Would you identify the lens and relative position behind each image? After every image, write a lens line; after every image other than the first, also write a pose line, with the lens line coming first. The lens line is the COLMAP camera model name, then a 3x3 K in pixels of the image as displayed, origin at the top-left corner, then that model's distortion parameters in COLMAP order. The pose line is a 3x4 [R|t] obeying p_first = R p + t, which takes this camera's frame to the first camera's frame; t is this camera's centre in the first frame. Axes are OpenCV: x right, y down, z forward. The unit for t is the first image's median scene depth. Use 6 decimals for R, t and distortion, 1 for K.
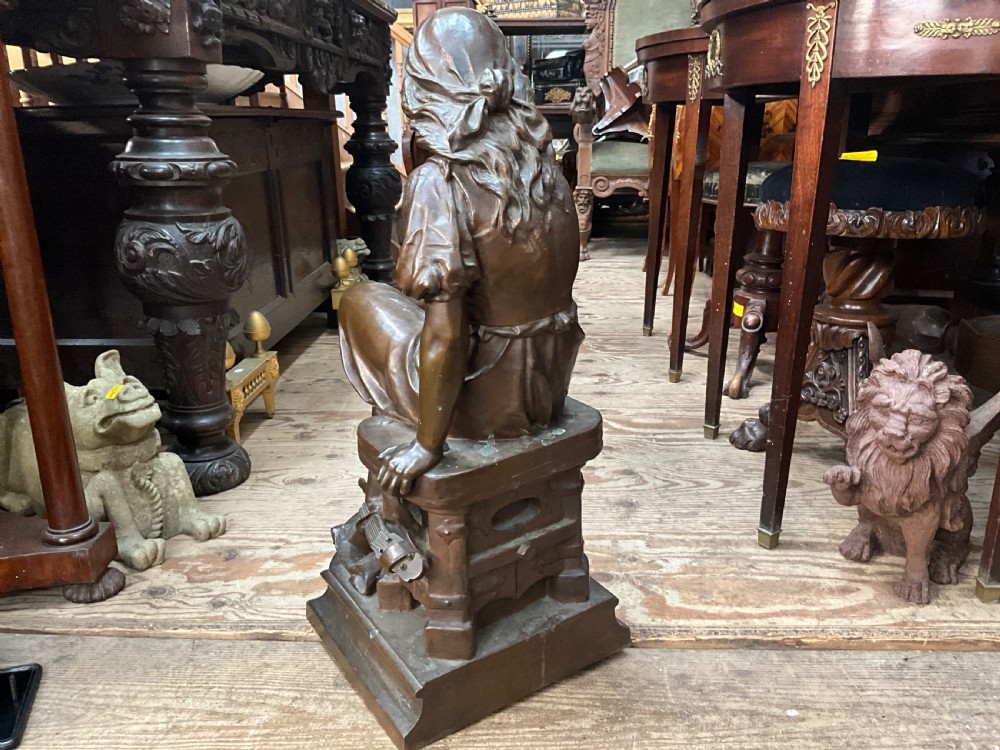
lens RADIAL K [[839.5, 0, 496.6], [0, 839.5, 378.8], [0, 0, 1]] dist [0.082405, -0.166317]
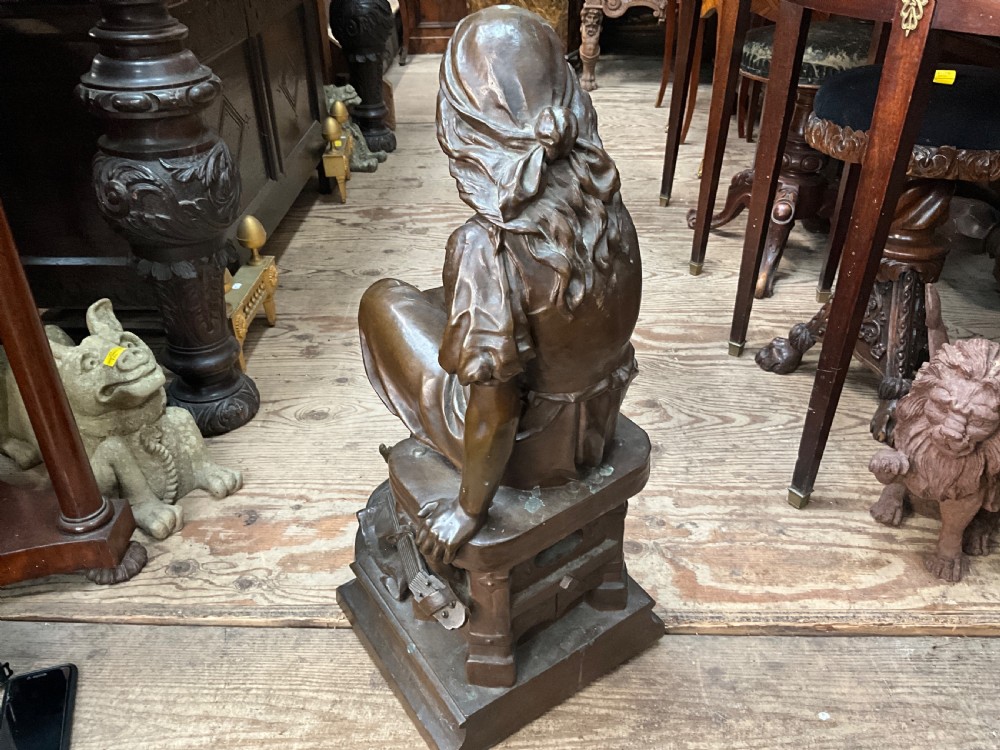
lens RADIAL K [[839.5, 0, 496.6], [0, 839.5, 378.8], [0, 0, 1]] dist [0.082405, -0.166317]
pose [[0.999873, -0.006789, 0.014444, -0.044456], [0.003033, 0.969360, 0.245627, -0.193661], [-0.015669, -0.245552, 0.969257, 0.089019]]
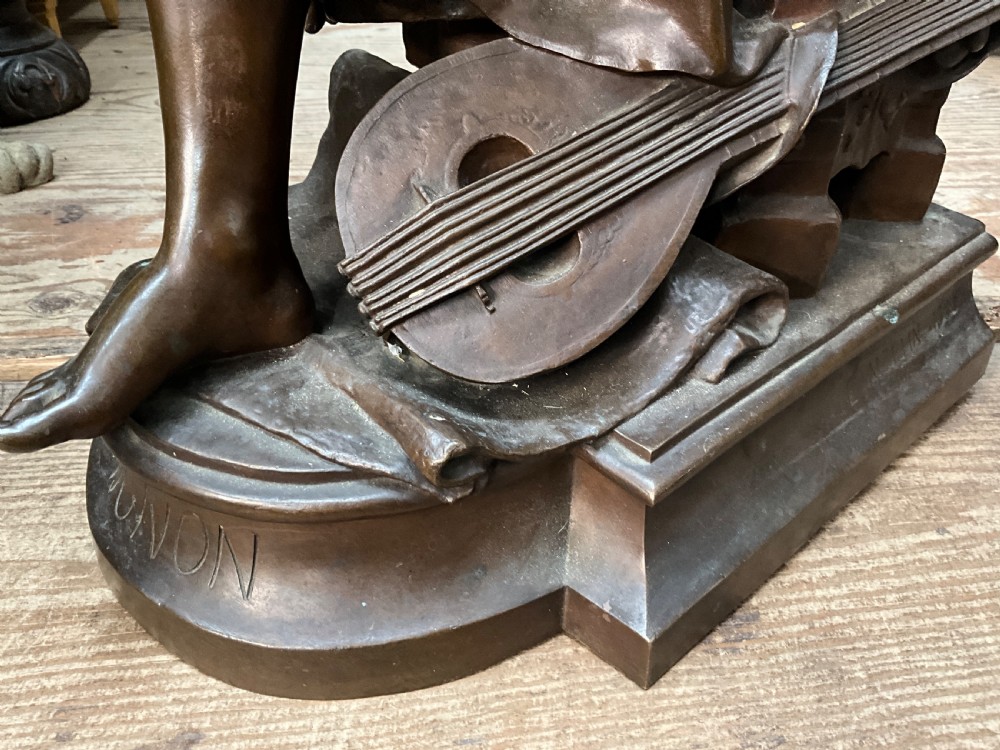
lens RADIAL K [[831.1, 0, 498.5], [0, 831.1, 390.6], [0, 0, 1]] dist [0.059170, -0.120858]
pose [[0.987885, -0.062732, 0.141945, -0.155565], [0.015729, 0.950420, 0.310571, 0.166223], [-0.154390, -0.304576, 0.939892, 0.510074]]
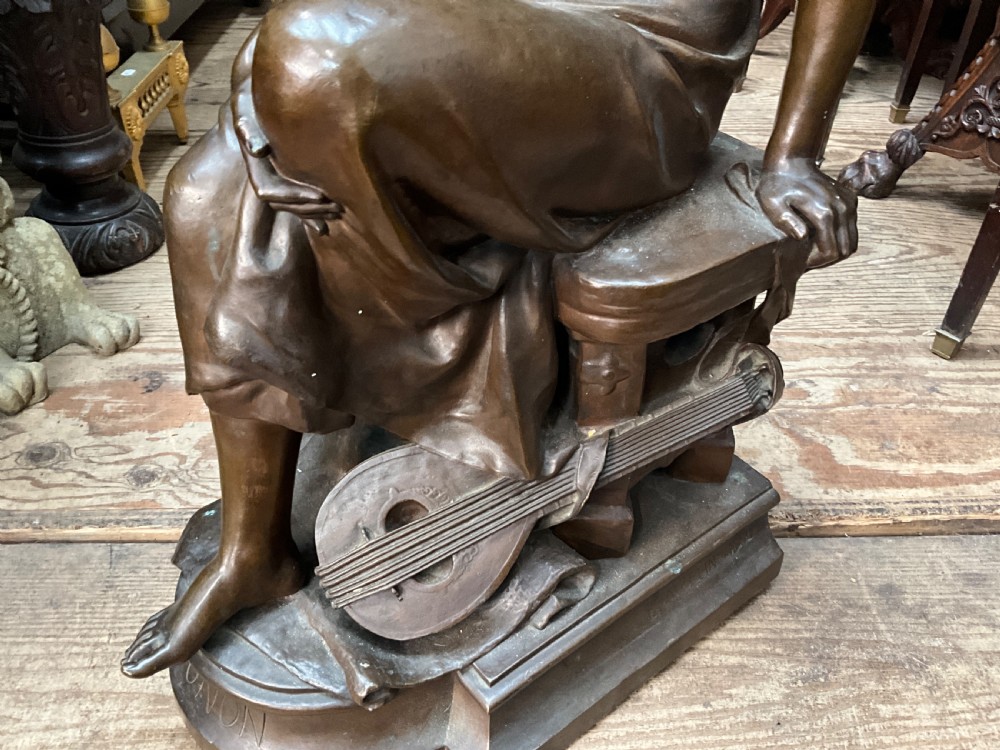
lens RADIAL K [[848.2, 0, 496.6], [0, 848.2, 372.7], [0, 0, 1]] dist [0.002814, -0.018796]
pose [[0.996126, -0.019948, 0.085641, -0.111612], [-0.009955, 0.942086, 0.335225, -0.019092], [-0.087369, -0.334779, 0.938238, 0.383585]]
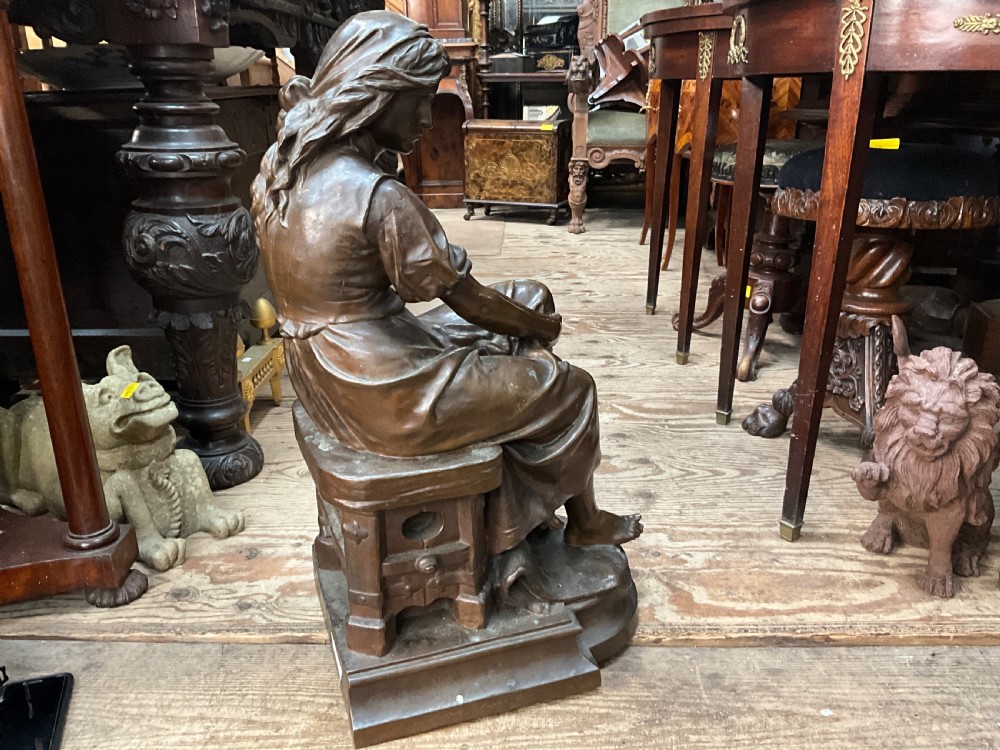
lens RADIAL K [[839.5, 0, 496.6], [0, 839.5, 378.8], [0, 0, 1]] dist [0.082405, -0.166317]
pose [[0.999756, -0.008100, 0.020574, -0.047583], [0.007210, 0.999051, 0.042959, -0.038213], [-0.020902, -0.042801, 0.998865, 0.012300]]
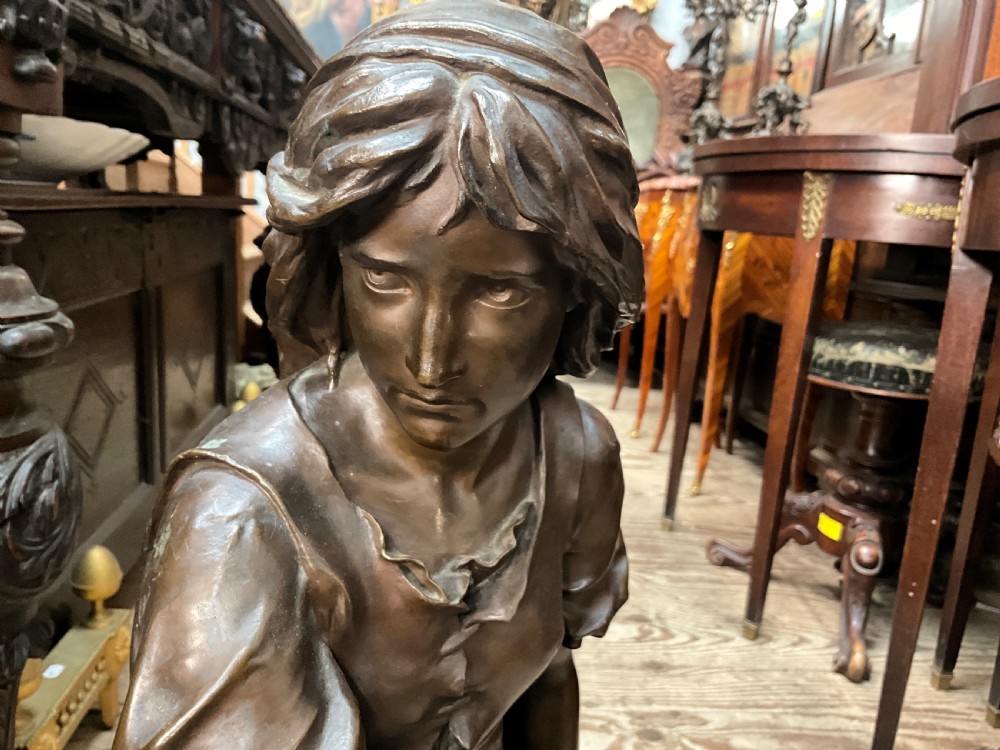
lens RADIAL K [[848.2, 0, 496.6], [0, 848.2, 372.7], [0, 0, 1]] dist [0.002814, -0.018796]
pose [[0.988143, 0.055330, 0.143222, -0.160196], [-0.040720, 0.993847, -0.103004, -0.214344], [-0.148040, 0.095951, 0.984316, 0.575757]]
